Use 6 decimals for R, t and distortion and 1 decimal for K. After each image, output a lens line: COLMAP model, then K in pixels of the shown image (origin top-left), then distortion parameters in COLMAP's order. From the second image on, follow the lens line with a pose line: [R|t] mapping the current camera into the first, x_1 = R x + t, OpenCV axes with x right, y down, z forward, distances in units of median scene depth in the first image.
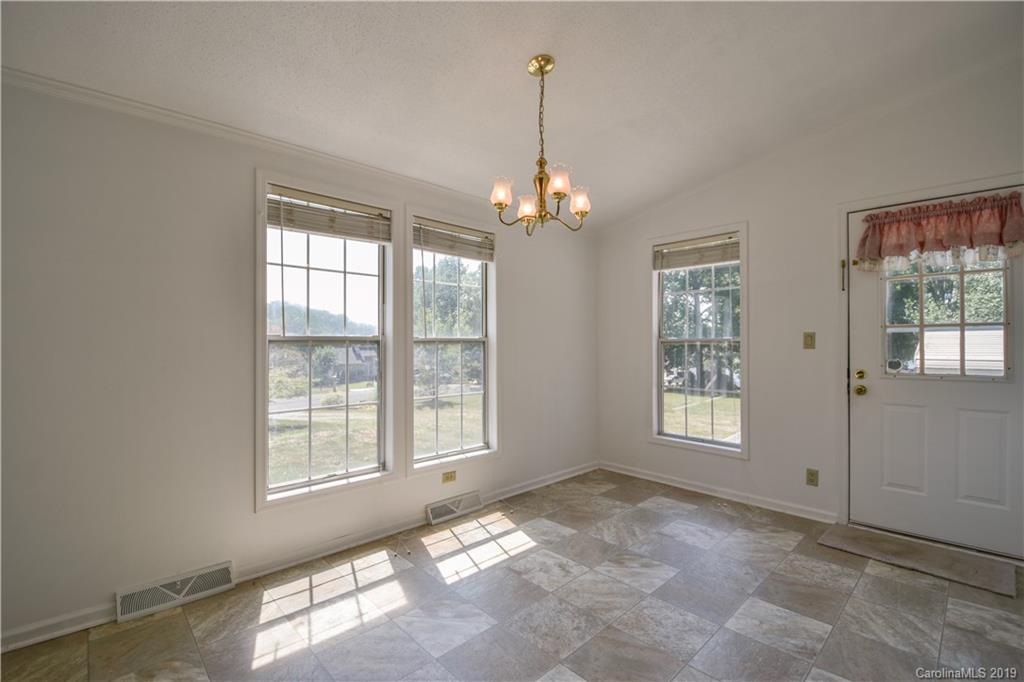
lens RADIAL K [[443.6, 0, 507.9], [0, 443.6, 342.2], [0, 0, 1]] dist [-0.025052, -0.006219]
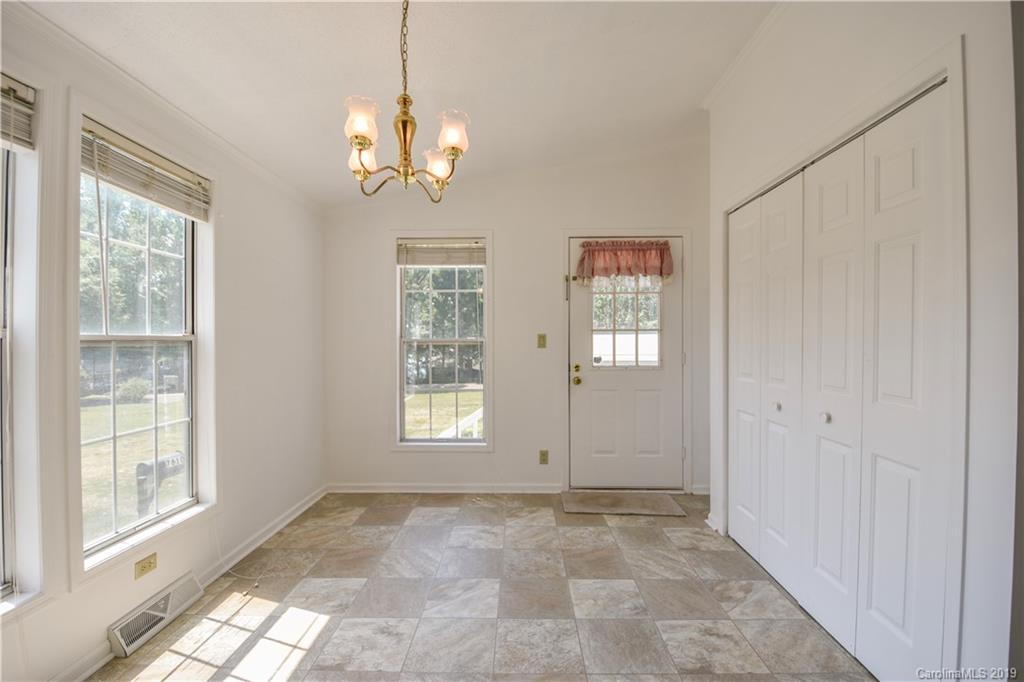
lens RADIAL K [[443.9, 0, 517.4], [0, 443.9, 341.7], [0, 0, 1]] dist [-0.017428, -0.008335]
pose [[0.689589, 0.001066, 0.724200, -0.229797], [-0.000279, 0.999999, -0.001207, -0.000509], [-0.724200, 0.000630, 0.689589, 0.246192]]
